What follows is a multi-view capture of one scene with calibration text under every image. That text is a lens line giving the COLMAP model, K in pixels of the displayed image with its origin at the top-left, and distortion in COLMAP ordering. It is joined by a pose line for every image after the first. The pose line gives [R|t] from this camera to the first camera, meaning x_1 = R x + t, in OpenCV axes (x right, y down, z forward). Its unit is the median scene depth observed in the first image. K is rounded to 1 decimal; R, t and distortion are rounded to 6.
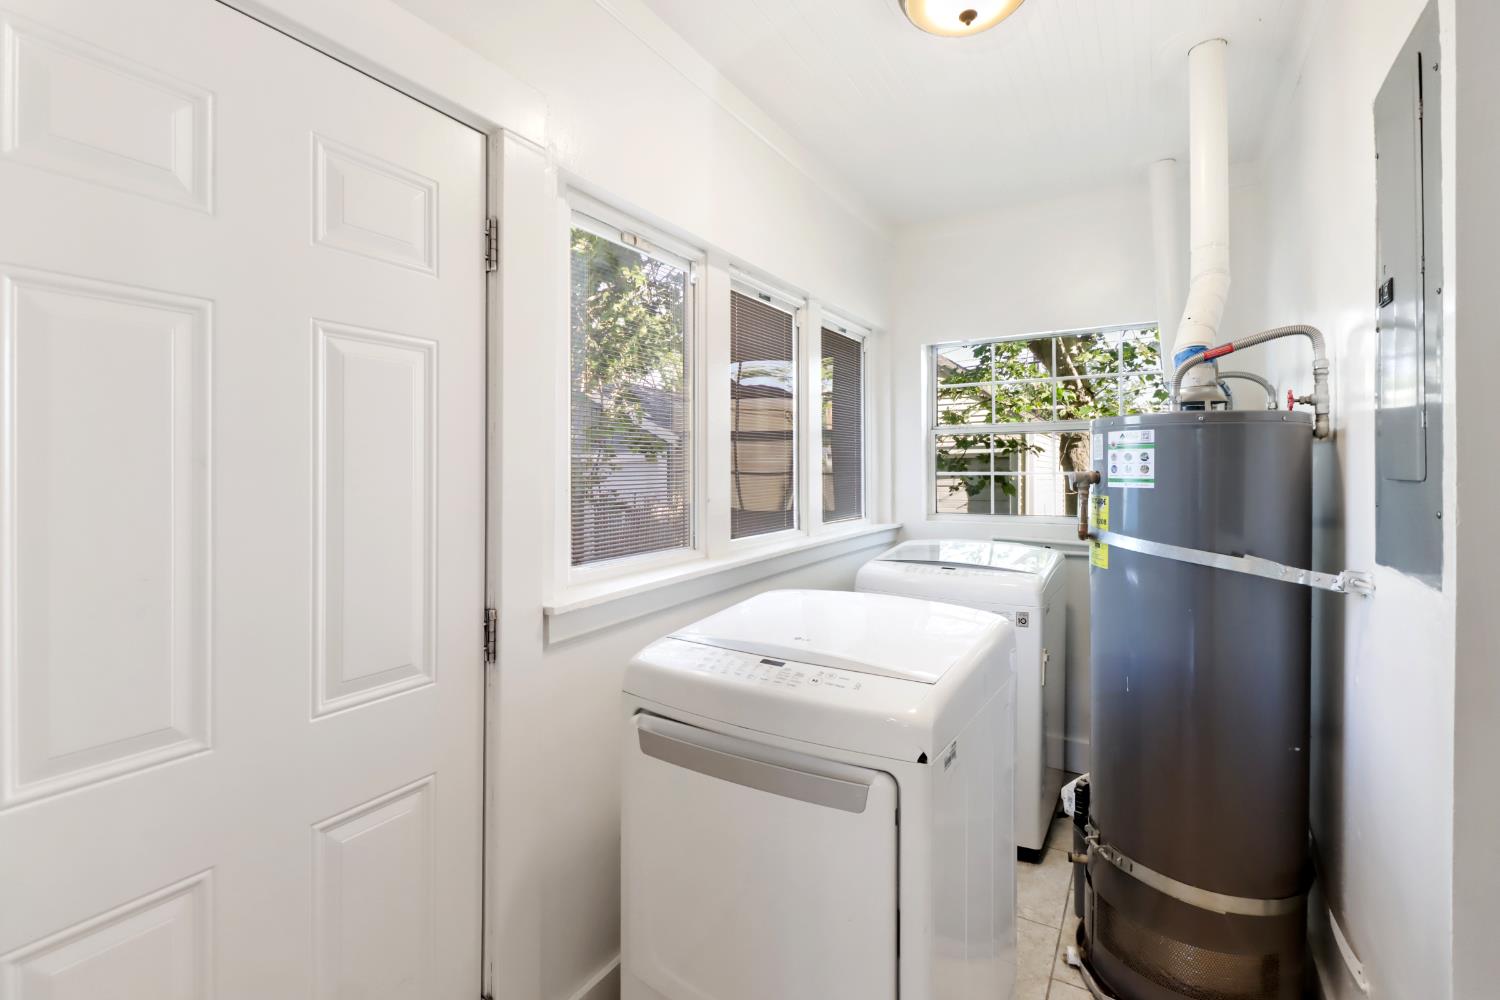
lens RADIAL K [[696.1, 0, 744.0], [0, 696.1, 474.0], [0, 0, 1]] dist [-0.001731, -0.000774]
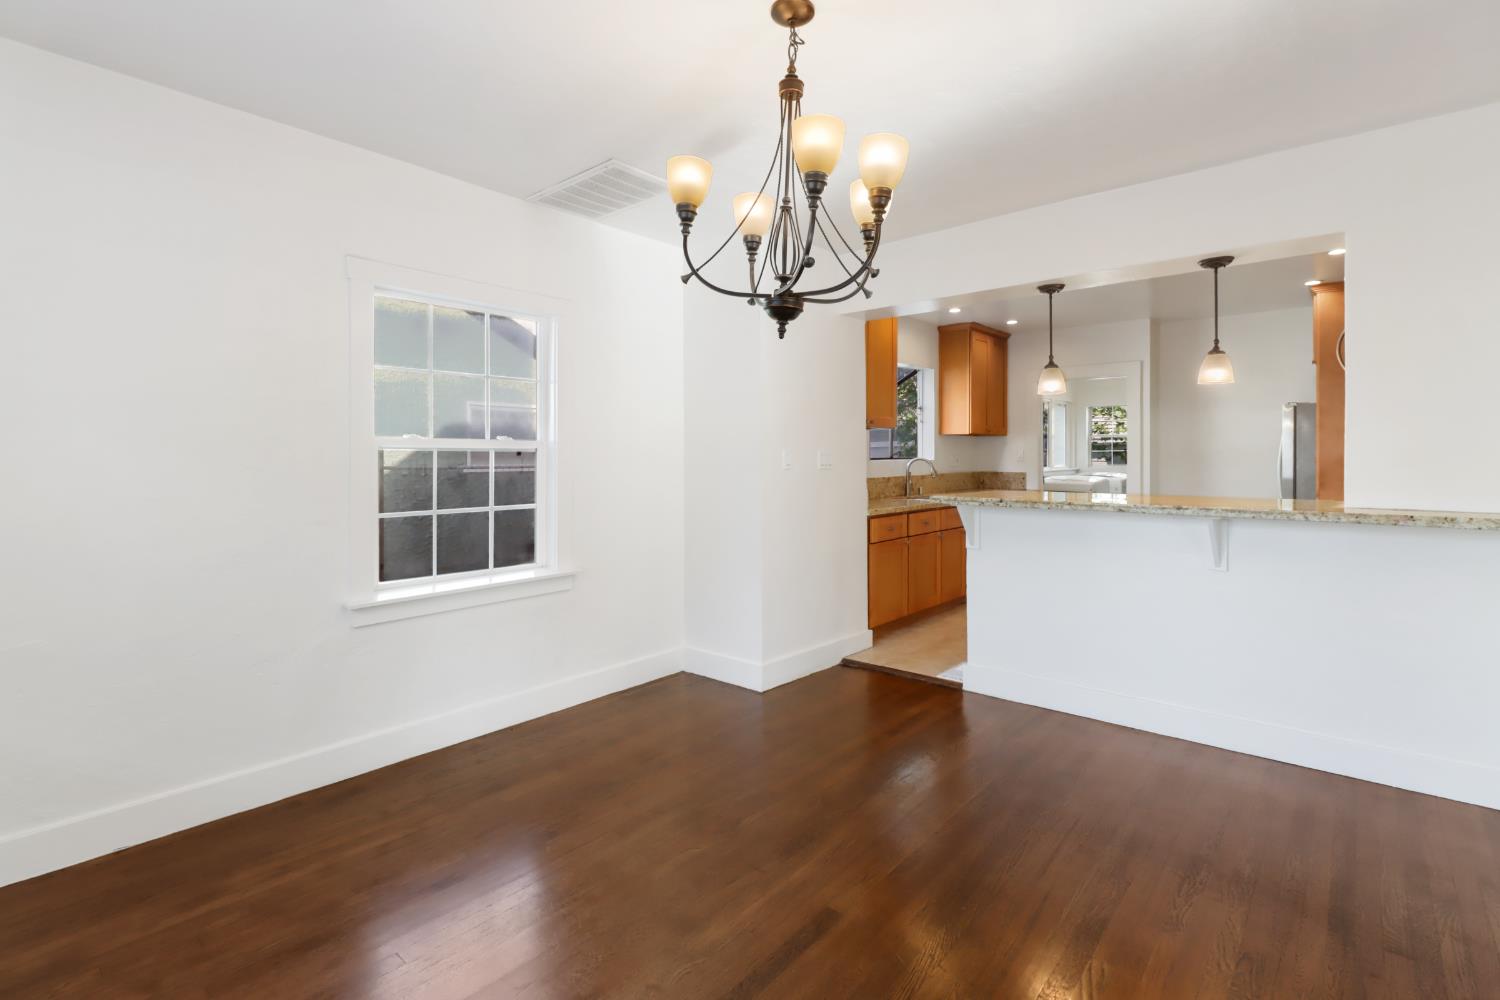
lens RADIAL K [[702.7, 0, 748.2], [0, 702.7, 461.7], [0, 0, 1]] dist [0.018925, -0.015823]
pose [[0.984255, 0.001692, -0.176746, -0.715652], [-0.001105, 0.999994, 0.003416, 0.041747], [0.176751, -0.003166, 0.984251, -2.507020]]
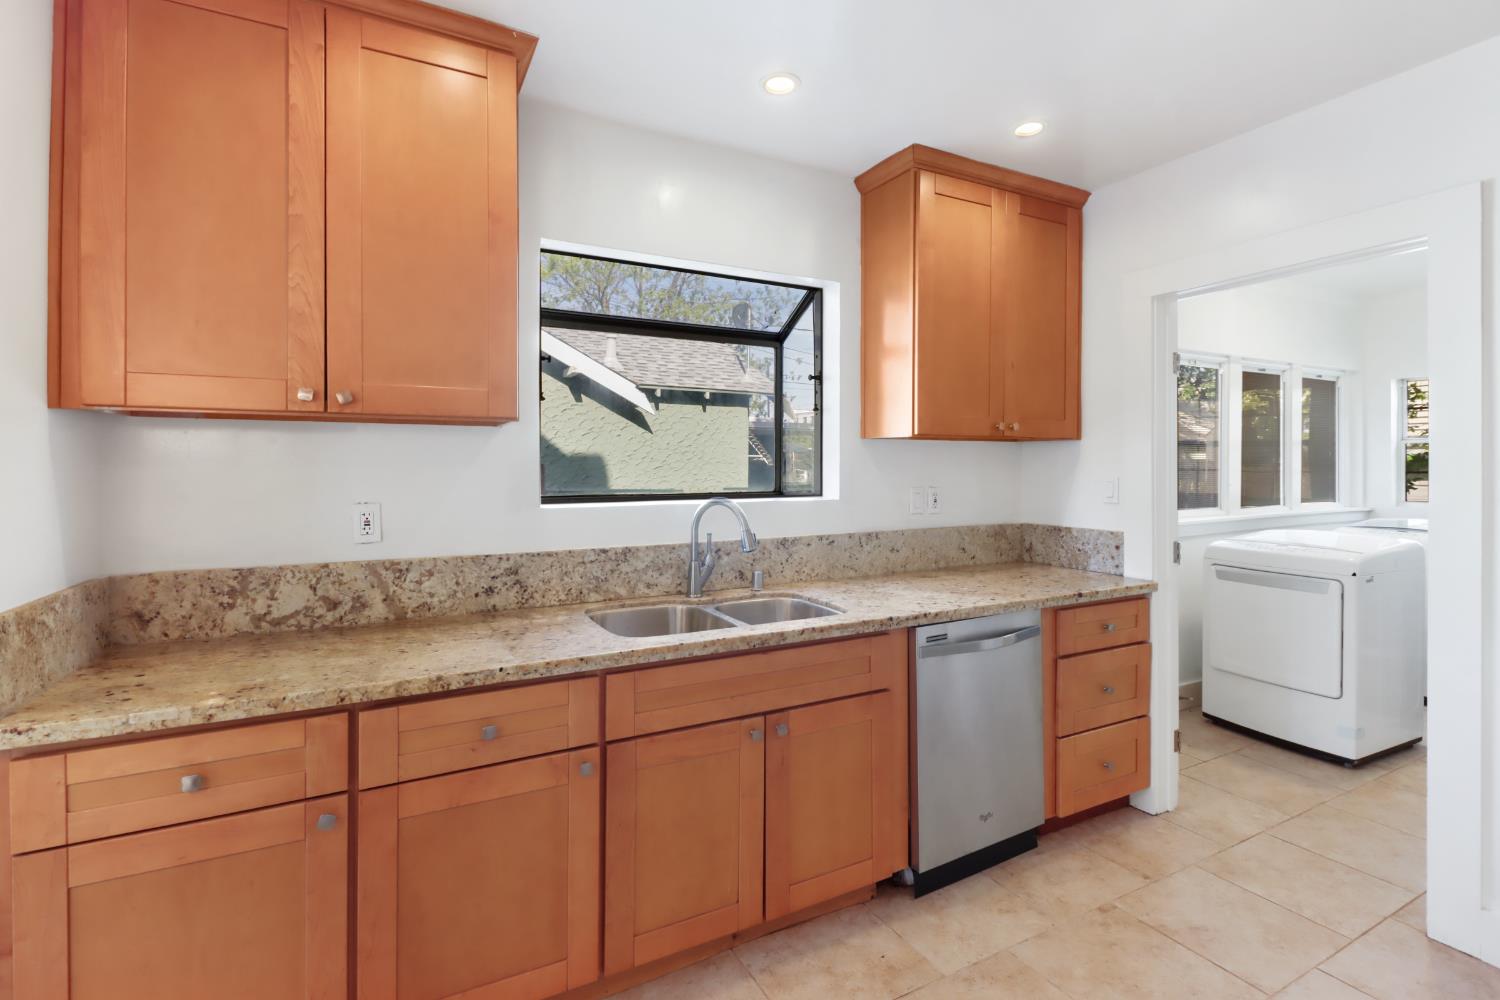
lens RADIAL K [[702.7, 0, 748.2], [0, 702.7, 461.7], [0, 0, 1]] dist [0.018925, -0.015823]
pose [[0.856472, 0.000915, -0.516192, -0.136480], [-0.007052, 0.999926, -0.009927, 0.002268], [0.516145, 0.012142, 0.856415, -1.016209]]
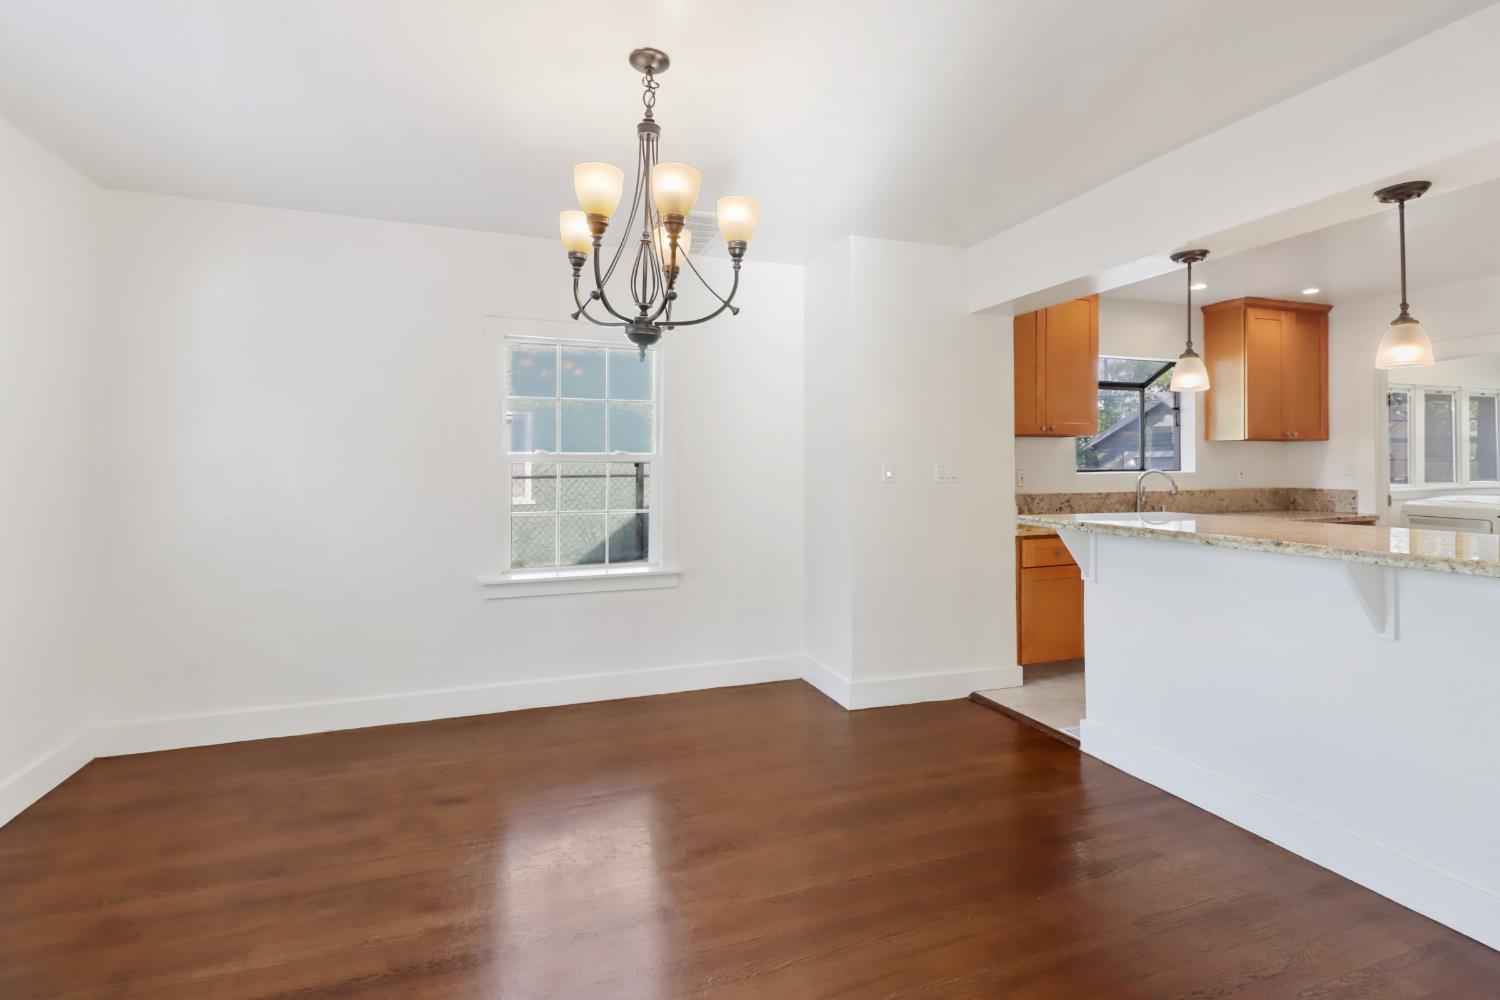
lens RADIAL K [[703.7, 0, 745.1], [0, 703.7, 456.3], [0, 0, 1]] dist [0.018427, -0.016070]
pose [[0.770257, -0.005205, -0.637712, -0.248701], [-0.004921, 0.999888, -0.014105, 0.033147], [0.637714, 0.014002, 0.770146, -2.326022]]
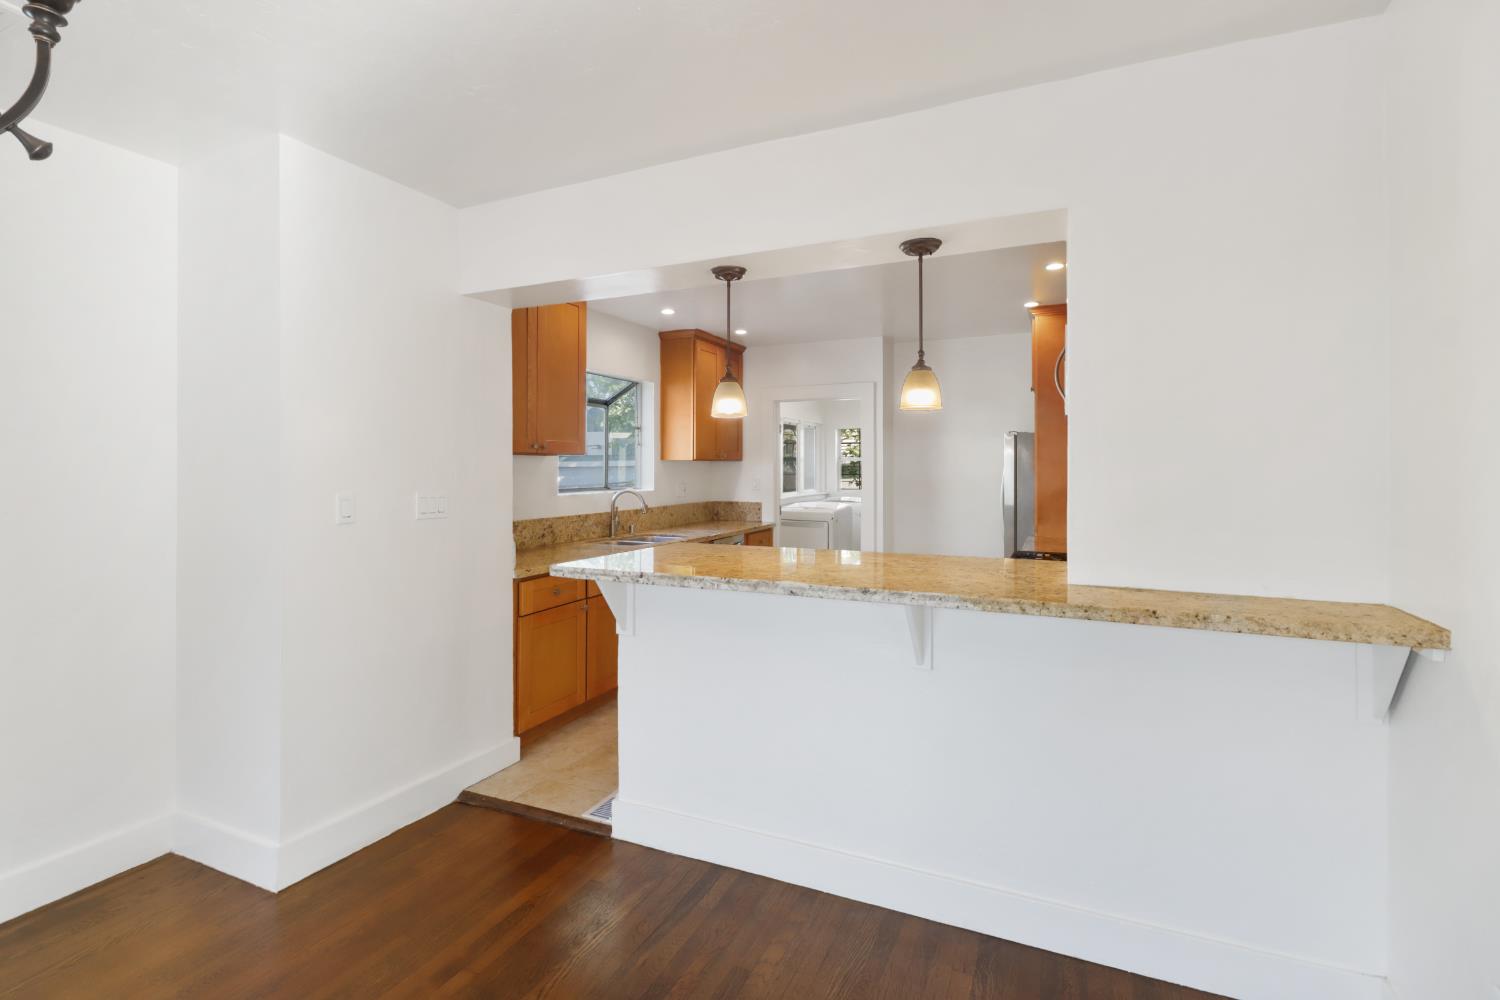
lens RADIAL K [[697.3, 0, 748.4], [0, 697.3, 468.5], [0, 0, 1]] dist [0.020743, -0.013951]
pose [[0.993799, 0.003687, 0.111126, -0.478220], [-0.002869, 0.999968, -0.007519, -0.002661], [-0.111150, 0.007154, 0.993778, -2.070563]]
